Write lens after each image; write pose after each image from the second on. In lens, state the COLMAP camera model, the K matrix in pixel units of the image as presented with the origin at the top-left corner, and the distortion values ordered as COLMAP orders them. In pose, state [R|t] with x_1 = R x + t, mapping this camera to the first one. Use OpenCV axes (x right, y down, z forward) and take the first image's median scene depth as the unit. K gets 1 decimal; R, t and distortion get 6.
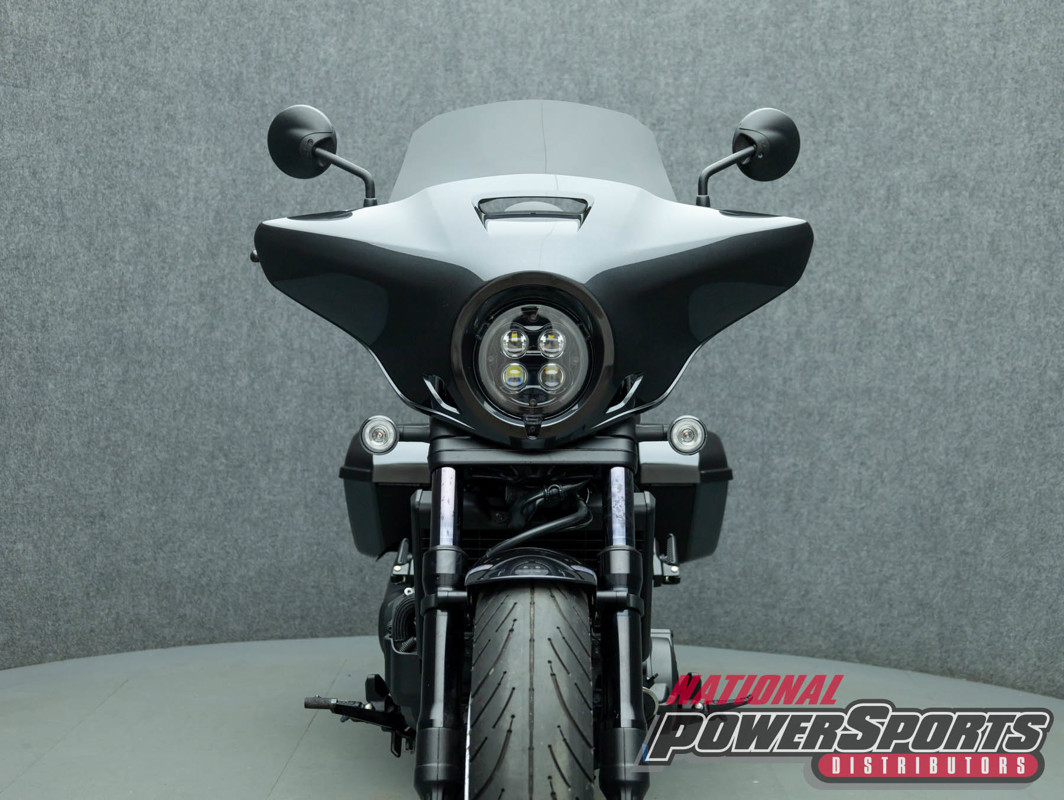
lens RADIAL K [[1614.1, 0, 544.5], [0, 1614.1, 397.2], [0, 0, 1]] dist [0.051435, 0.000000]
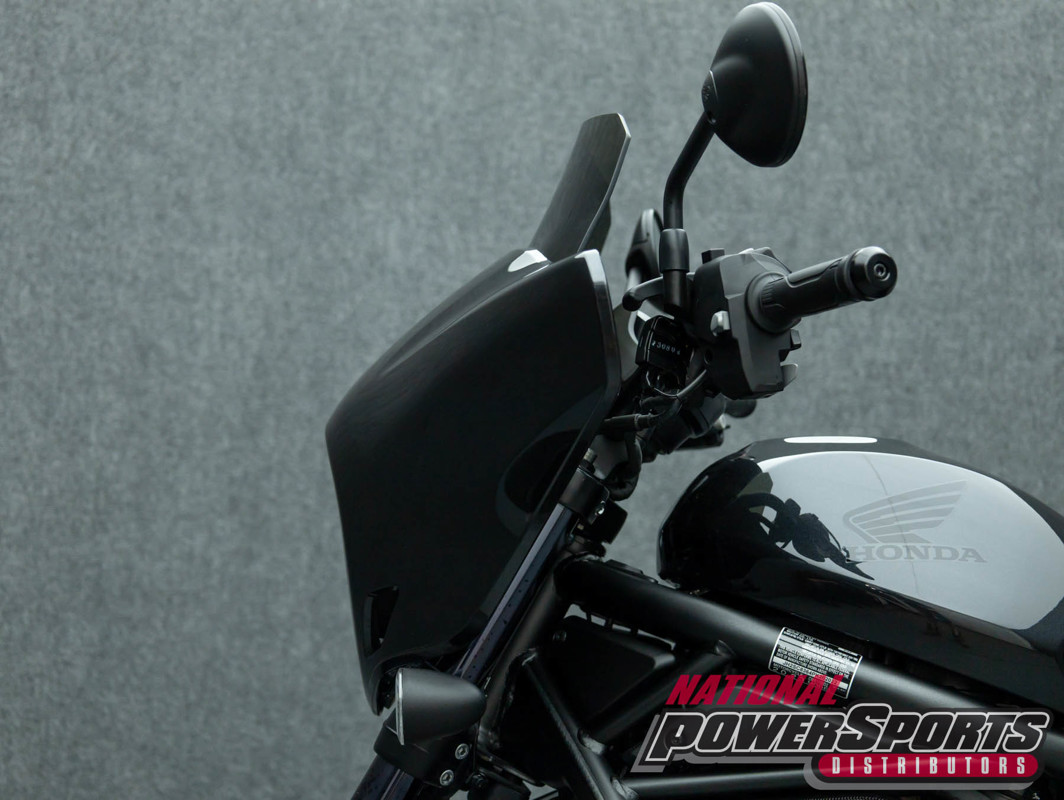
lens RADIAL K [[2038.2, 0, 496.6], [0, 2038.2, 410.5], [0, 0, 1]] dist [0.115498, 0.000000]
pose [[0.999302, -0.022383, 0.029917, -0.139507], [0.025941, 0.991892, -0.124410, -0.001489], [-0.026890, 0.125099, 0.991780, 0.268608]]
